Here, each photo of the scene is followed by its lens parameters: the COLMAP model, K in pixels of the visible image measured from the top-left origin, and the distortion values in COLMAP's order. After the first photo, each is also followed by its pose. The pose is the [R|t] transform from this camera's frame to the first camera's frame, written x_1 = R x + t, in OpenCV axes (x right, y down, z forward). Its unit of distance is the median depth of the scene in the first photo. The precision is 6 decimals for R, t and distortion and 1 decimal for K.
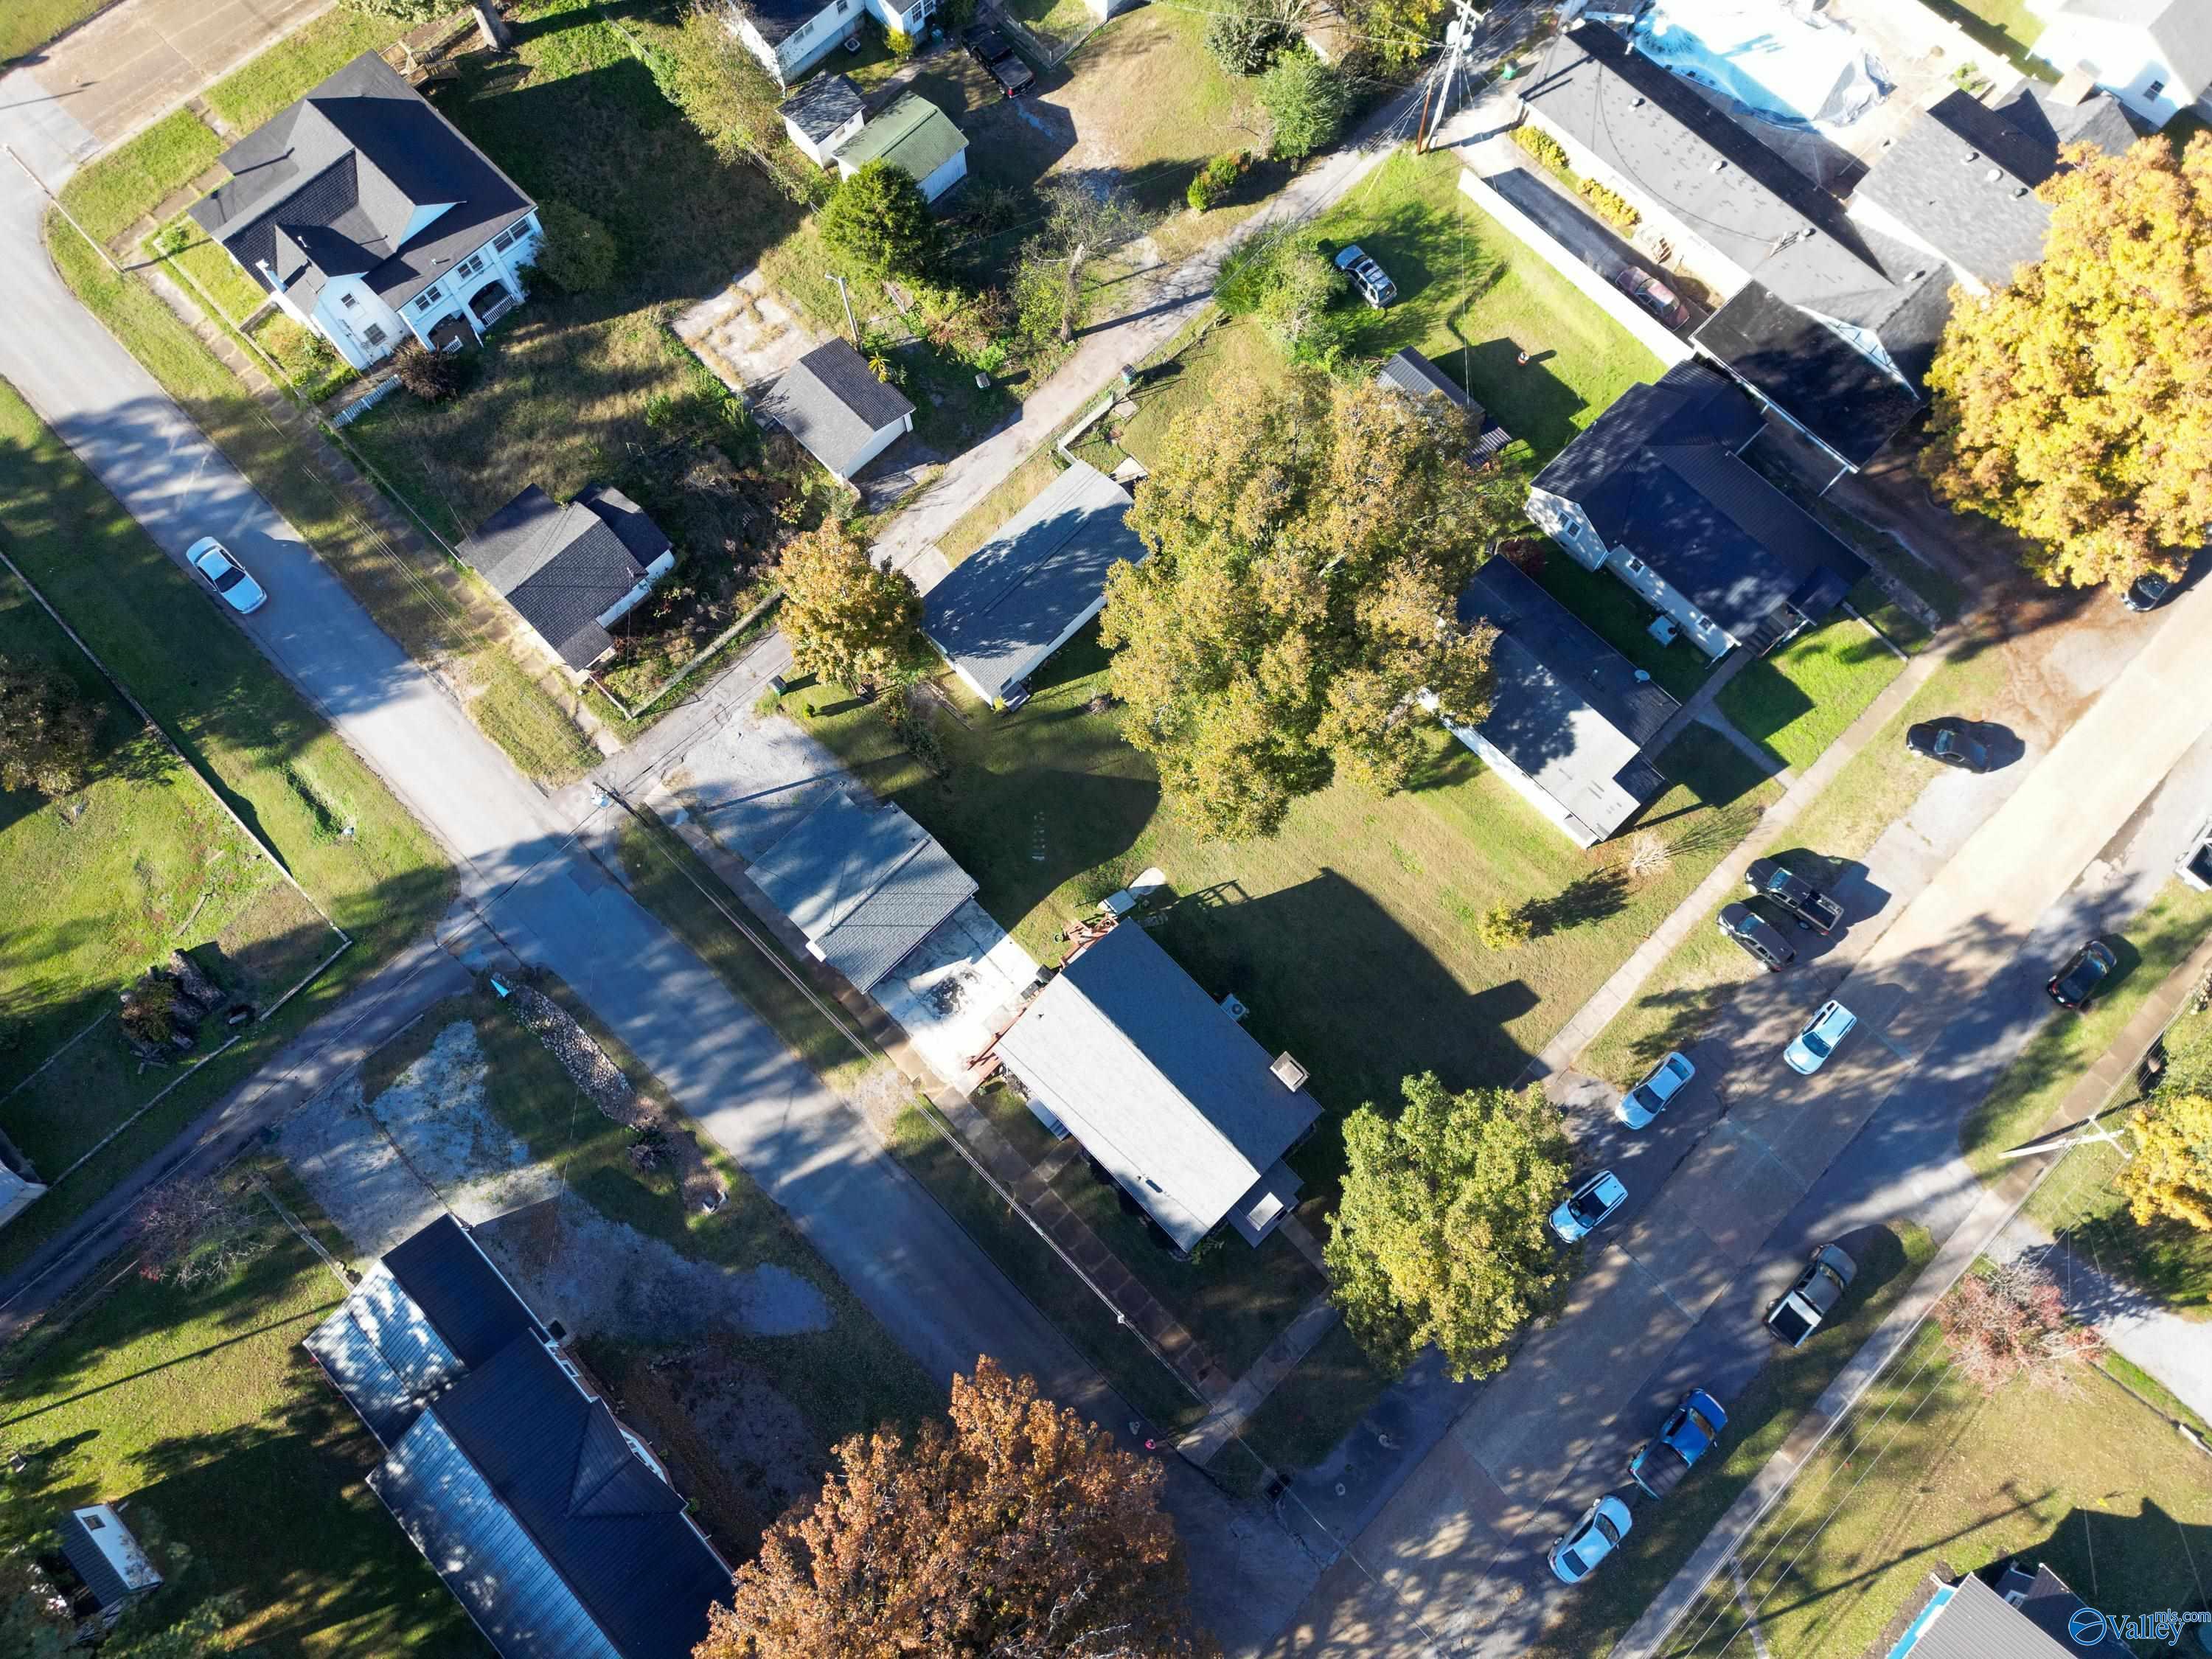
lens RADIAL K [[1528.7, 0, 1099.9], [0, 1528.7, 819.4], [0, 0, 1]] dist [0.054101, -0.050270]
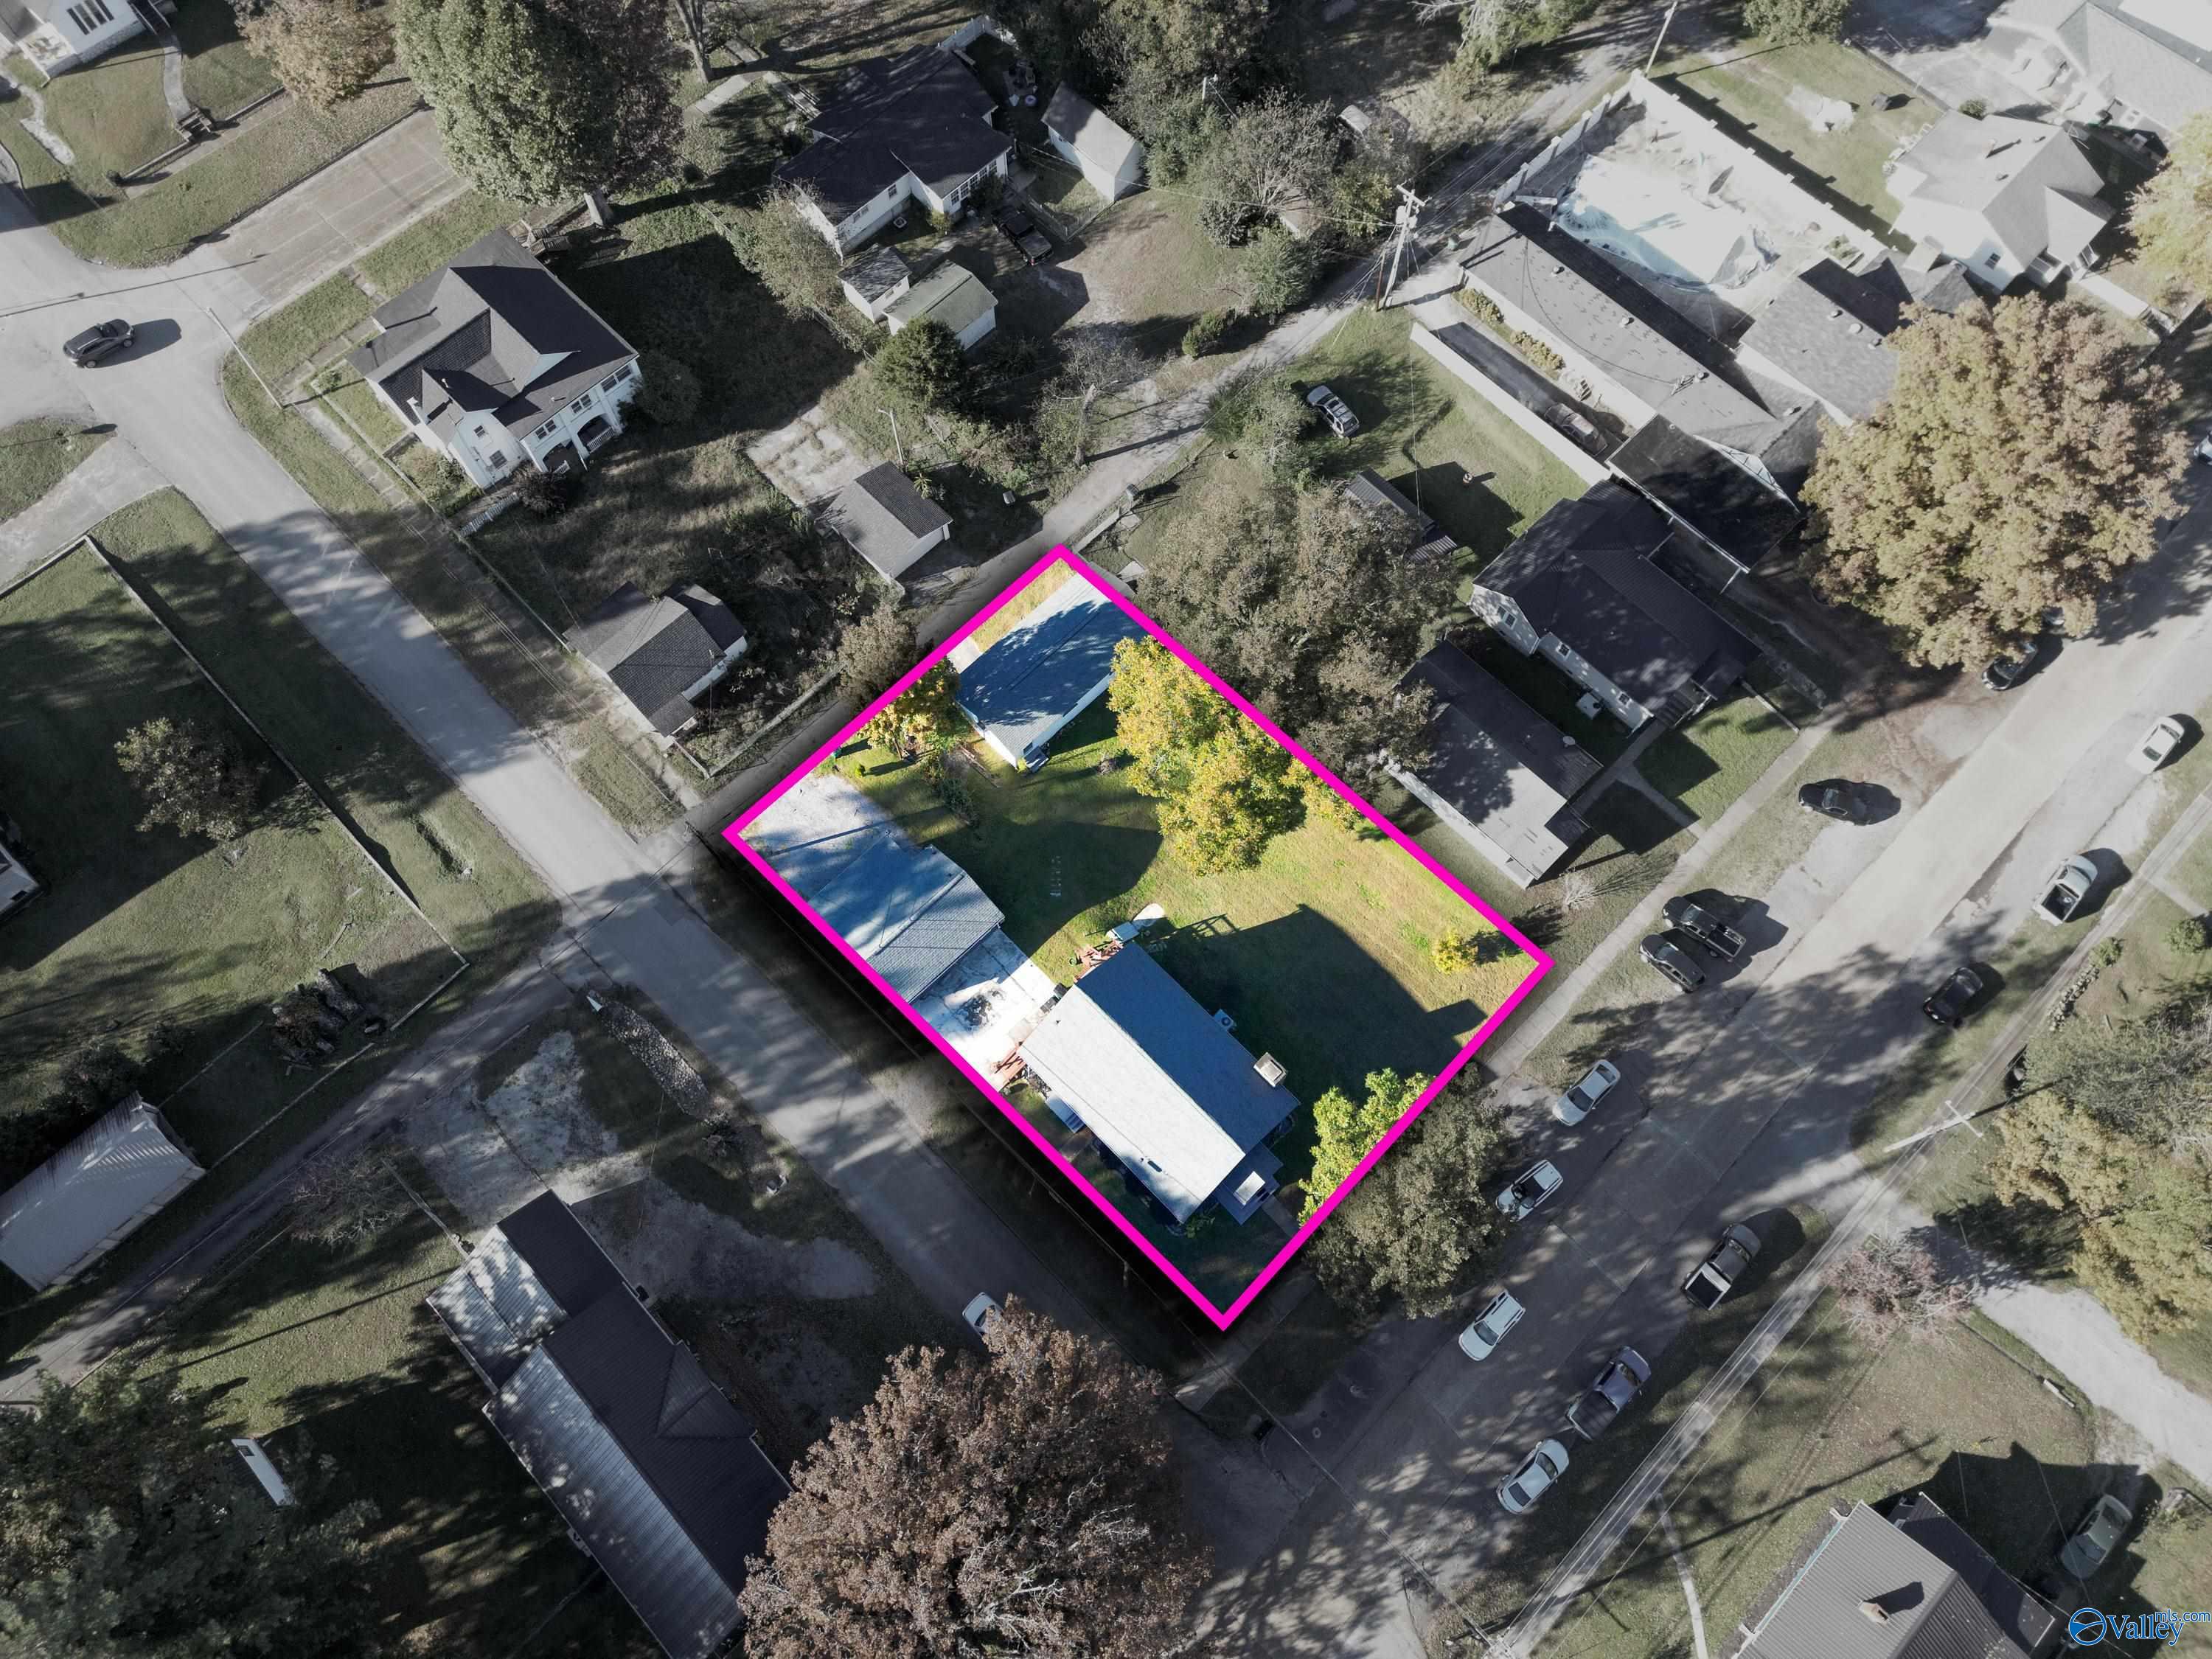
lens RADIAL K [[1528.7, 0, 1099.9], [0, 1528.7, 819.4], [0, 0, 1]] dist [0.054101, -0.050270]
pose [[0.999996, 0.000607, -0.002724, -0.003354], [-0.000831, 0.996535, -0.083169, 0.065101], [0.002664, 0.083171, 0.996532, -0.168761]]
